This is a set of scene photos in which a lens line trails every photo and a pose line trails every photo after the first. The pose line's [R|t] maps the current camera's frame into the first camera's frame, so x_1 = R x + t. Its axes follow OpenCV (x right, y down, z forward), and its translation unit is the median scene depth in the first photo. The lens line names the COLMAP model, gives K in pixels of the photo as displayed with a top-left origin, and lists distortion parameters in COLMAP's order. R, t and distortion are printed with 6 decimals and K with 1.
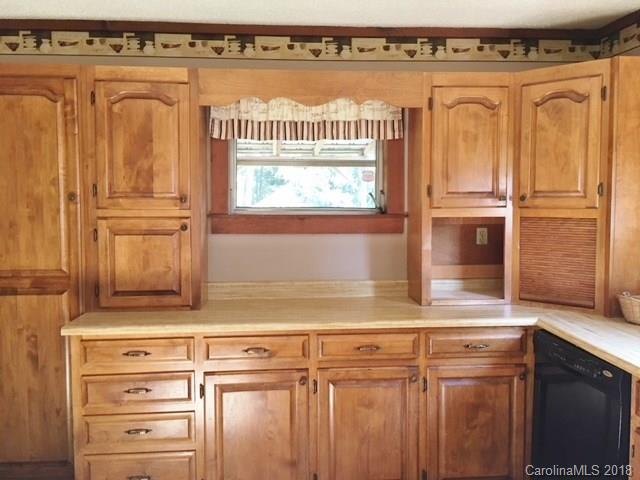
lens RADIAL K [[542.3, 0, 321.0], [0, 542.3, 225.9], [0, 0, 1]] dist [0.071422, -0.090687]
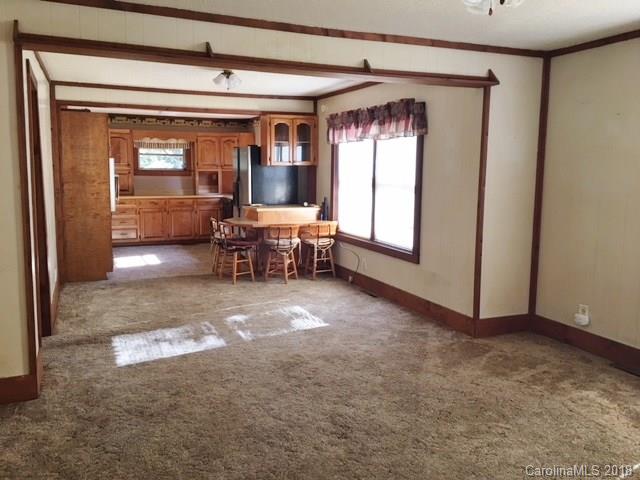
lens RADIAL K [[542.3, 0, 316.8], [0, 542.3, 237.6], [0, 0, 1]] dist [0.071422, -0.090687]
pose [[0.950025, -0.029545, 0.310774, -0.205984], [0.007291, 0.997340, 0.072527, 0.180547], [-0.312090, -0.066636, 0.947713, -2.924201]]
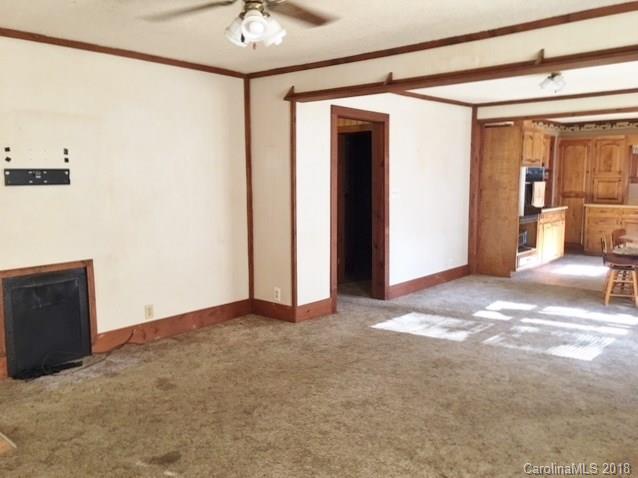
lens RADIAL K [[540.6, 0, 314.9], [0, 540.6, 235.8], [0, 0, 1]] dist [0.071422, -0.090687]
pose [[0.681032, 0.080378, -0.727829, 0.999416], [-0.039439, 0.996541, 0.073150, 0.175987], [0.731191, -0.021112, 0.681846, -2.828098]]
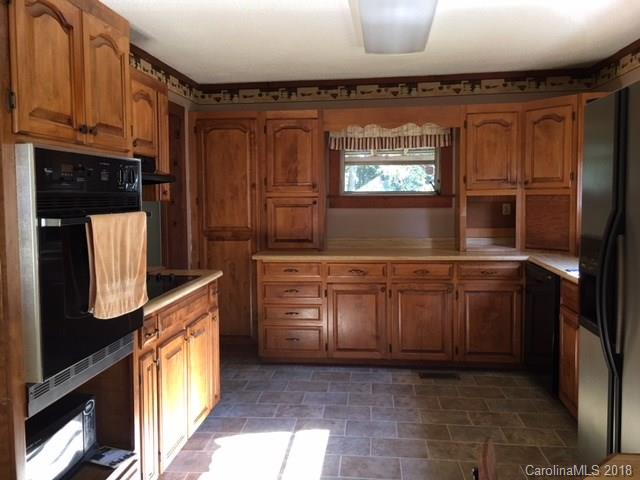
lens RADIAL K [[542.3, 0, 318.4], [0, 542.3, 230.9], [0, 0, 1]] dist [0.071422, -0.090687]
pose [[0.980684, 0.003821, -0.195563, 0.093480], [-0.001654, 0.999935, 0.011243, 0.071217], [0.195593, -0.010703, 0.980627, -0.665141]]
